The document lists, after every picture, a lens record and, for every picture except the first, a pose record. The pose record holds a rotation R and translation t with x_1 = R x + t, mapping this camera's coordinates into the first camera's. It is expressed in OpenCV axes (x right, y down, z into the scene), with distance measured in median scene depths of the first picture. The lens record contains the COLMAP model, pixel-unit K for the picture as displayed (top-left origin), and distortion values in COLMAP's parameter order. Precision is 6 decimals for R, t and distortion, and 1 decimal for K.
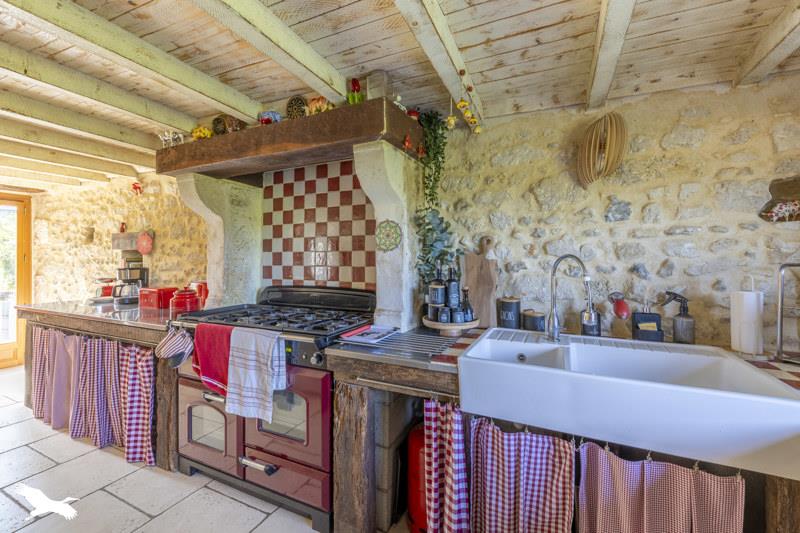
lens RADIAL K [[337.2, 0, 399.2], [0, 337.2, 262.7], [0, 0, 1]] dist [-0.001283, -0.000073]
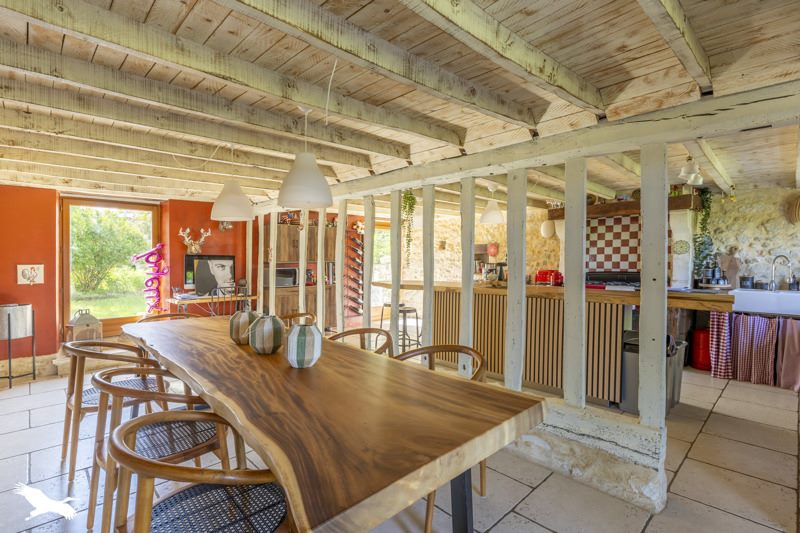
lens RADIAL K [[389.6, 0, 392.6], [0, 389.6, 281.2], [0, 0, 1]] dist [-0.000015, -0.001728]
pose [[0.929728, 0.012497, -0.368035, -0.847620], [0.006471, 0.998715, 0.050261, 0.002685], [0.368190, -0.049111, 0.928452, -2.100292]]
